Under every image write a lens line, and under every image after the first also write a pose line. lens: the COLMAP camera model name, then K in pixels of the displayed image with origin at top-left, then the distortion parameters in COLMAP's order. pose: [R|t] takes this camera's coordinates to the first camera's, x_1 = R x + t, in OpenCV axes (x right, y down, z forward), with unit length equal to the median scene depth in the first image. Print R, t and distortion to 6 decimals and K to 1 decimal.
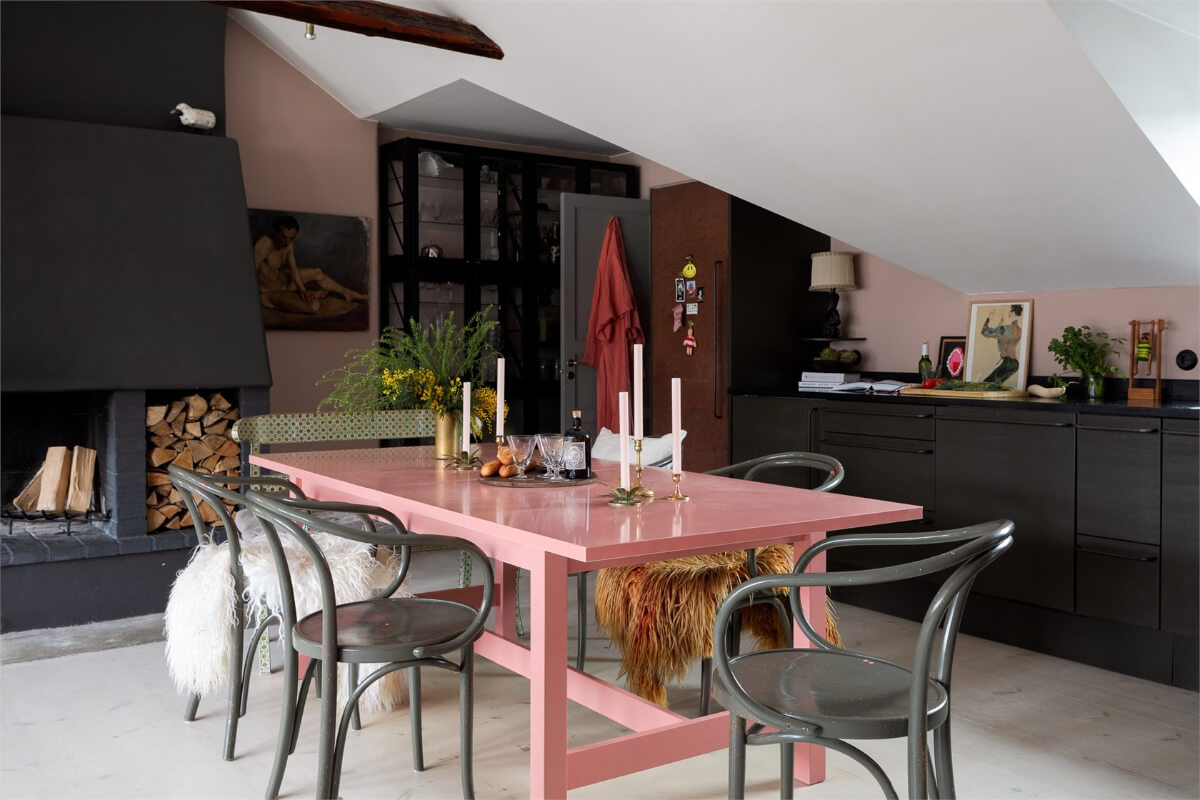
lens RADIAL K [[1046.9, 0, 613.0], [0, 1046.9, 361.0], [0, 0, 1]] dist [-0.005413, -0.003242]
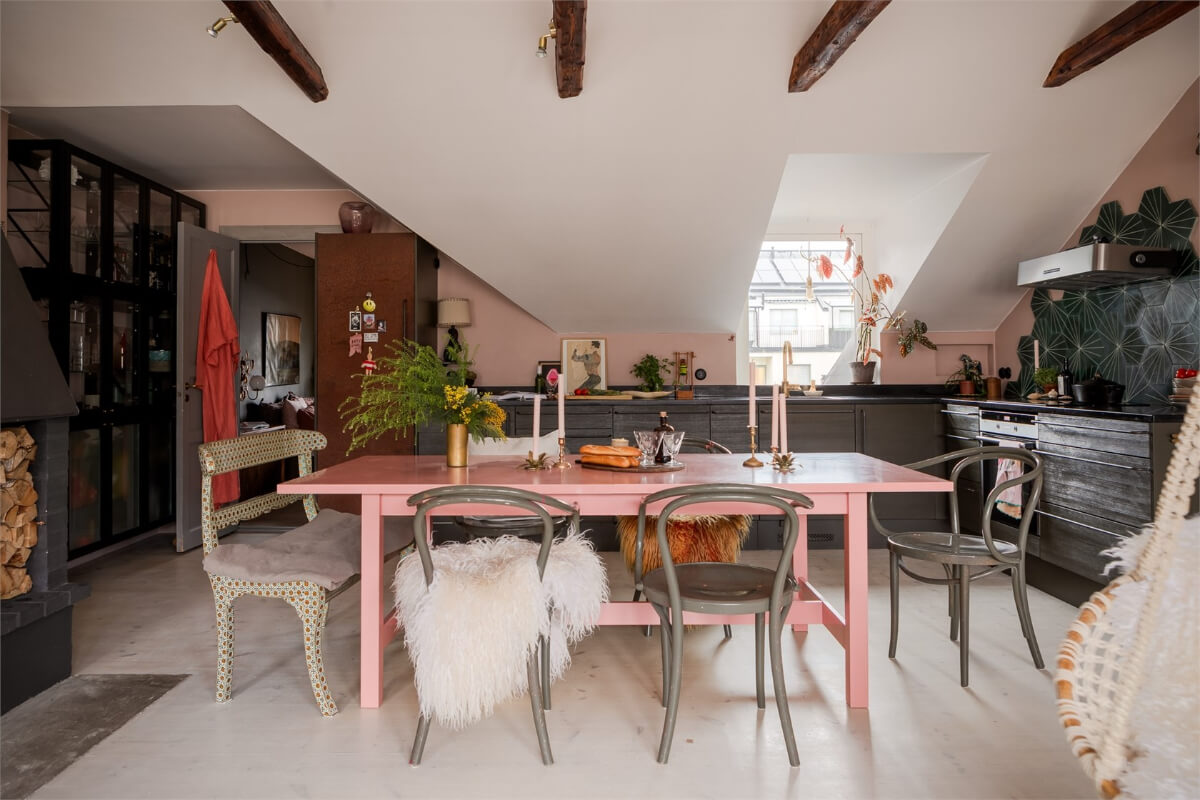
lens RADIAL K [[820.8, 0, 597.6], [0, 820.8, 347.5], [0, 0, 1]] dist [-0.009064, 0.001483]
pose [[0.600166, 0.017987, 0.799673, -0.589042], [0.017264, 0.999223, -0.035433, -0.000178], [-0.799689, 0.035072, 0.599389, 0.253724]]
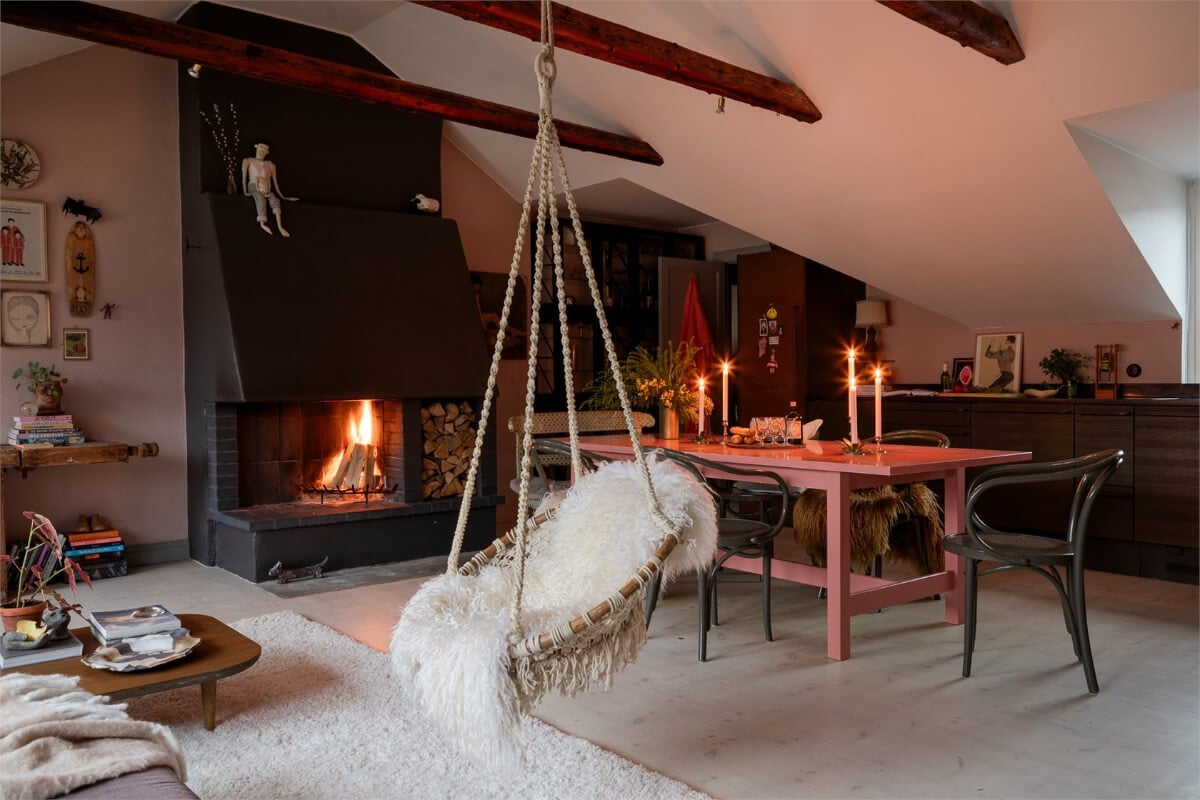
lens RADIAL K [[901.5, 0, 599.3], [0, 901.5, 397.8], [0, 0, 1]] dist [-0.014274, 0.008200]
pose [[0.998067, -0.011116, 0.061149, -0.262374], [0.010735, 0.999921, 0.006562, 0.018547], [-0.061217, -0.005893, 0.998107, -0.216472]]
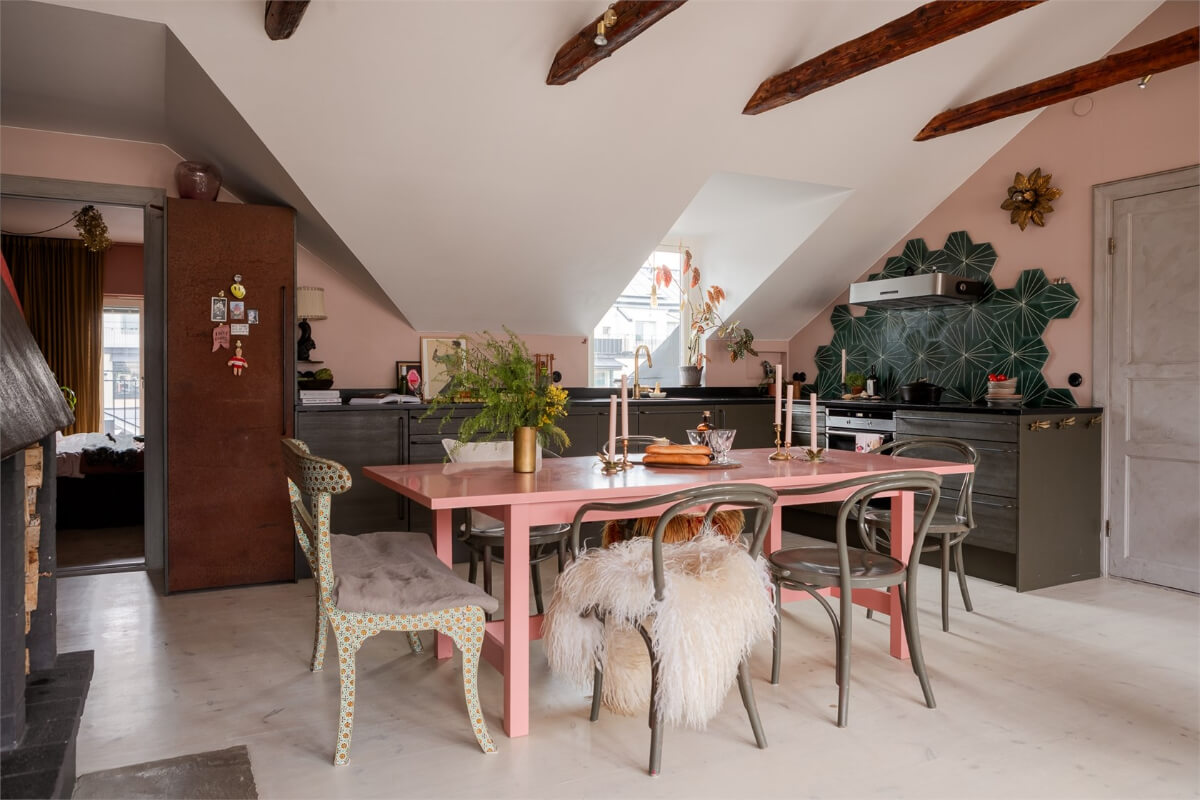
lens RADIAL K [[845.1, 0, 594.0], [0, 845.1, 377.8], [0, 0, 1]] dist [-0.008251, 0.006736]
pose [[0.171526, -0.004349, 0.985170, -0.746481], [0.011621, 0.999930, 0.002390, -0.001625], [-0.985111, 0.011039, 0.171565, 0.593843]]
